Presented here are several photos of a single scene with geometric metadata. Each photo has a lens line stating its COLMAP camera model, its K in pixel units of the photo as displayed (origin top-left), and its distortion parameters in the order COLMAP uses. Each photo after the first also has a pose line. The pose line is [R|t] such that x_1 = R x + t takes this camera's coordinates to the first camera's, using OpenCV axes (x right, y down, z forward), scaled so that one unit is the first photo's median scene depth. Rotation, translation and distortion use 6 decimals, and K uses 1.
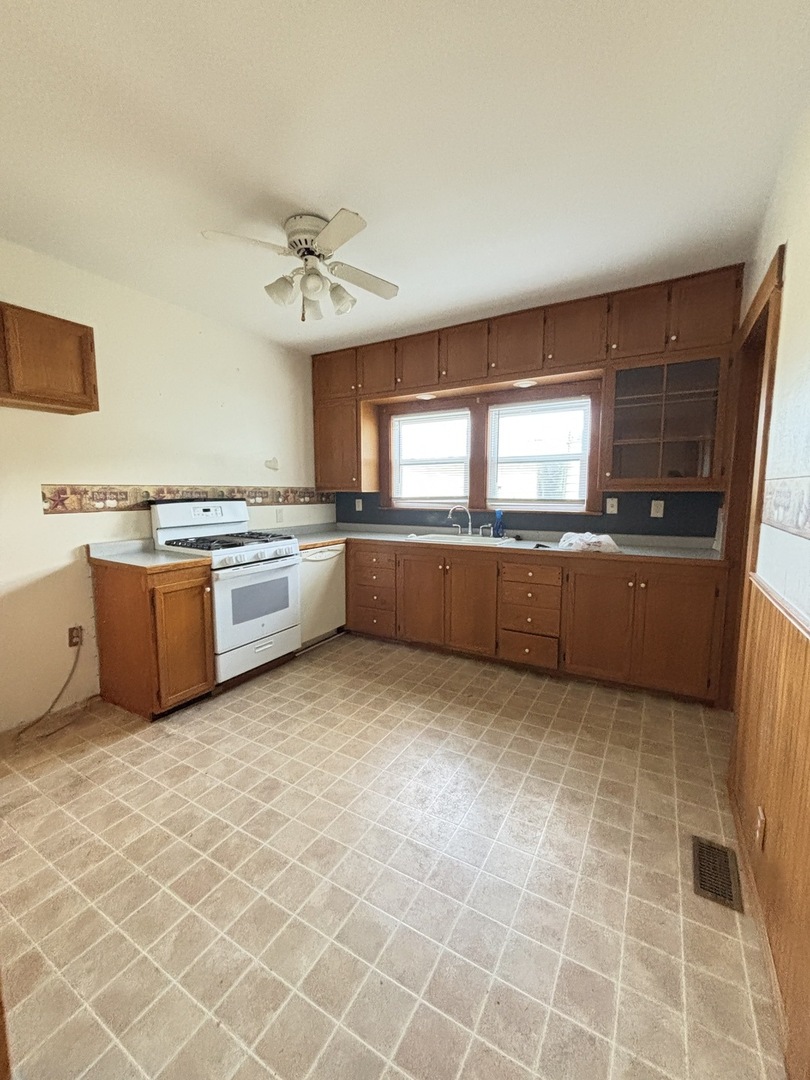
lens RADIAL K [[433.2, 0, 408.1], [0, 433.2, 538.3], [0, 0, 1]] dist [-0.002991, -0.000588]
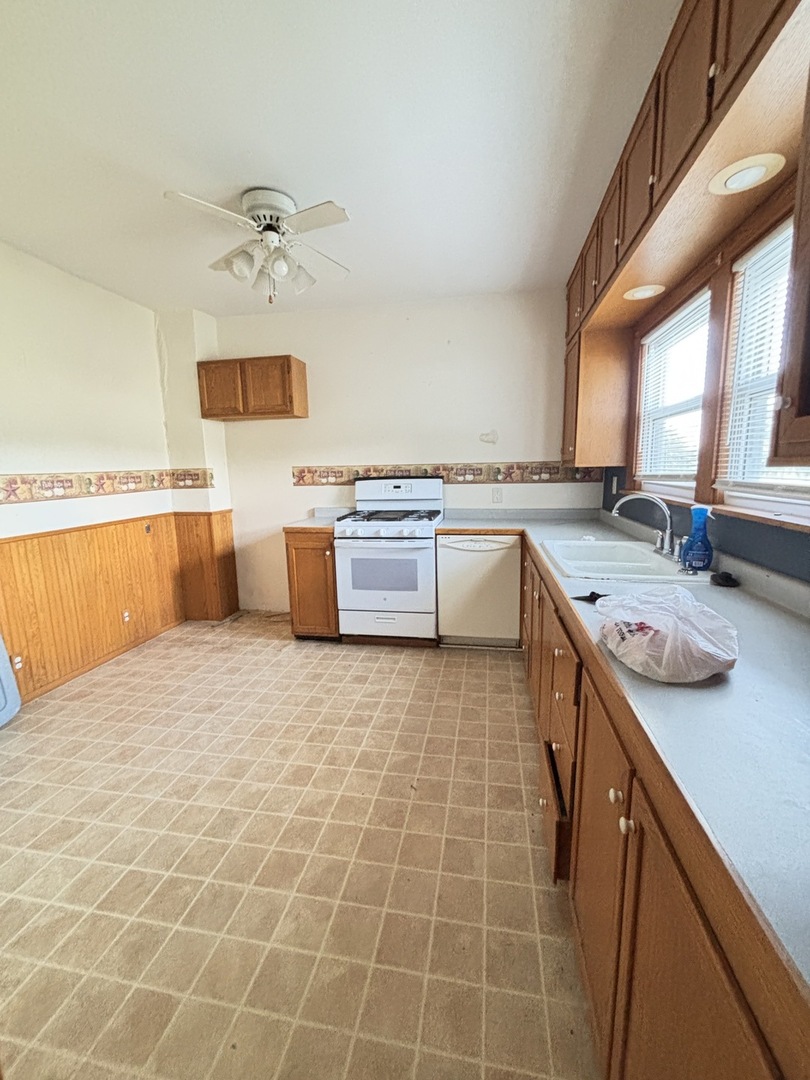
lens RADIAL K [[433.2, 0, 406.5], [0, 433.2, 538.9], [0, 0, 1]] dist [-0.002991, -0.000588]
pose [[0.337680, 0.144747, -0.930065, 0.669761], [-0.082062, 0.988870, 0.124105, -0.082421], [0.937677, 0.034415, 0.345800, 0.730519]]
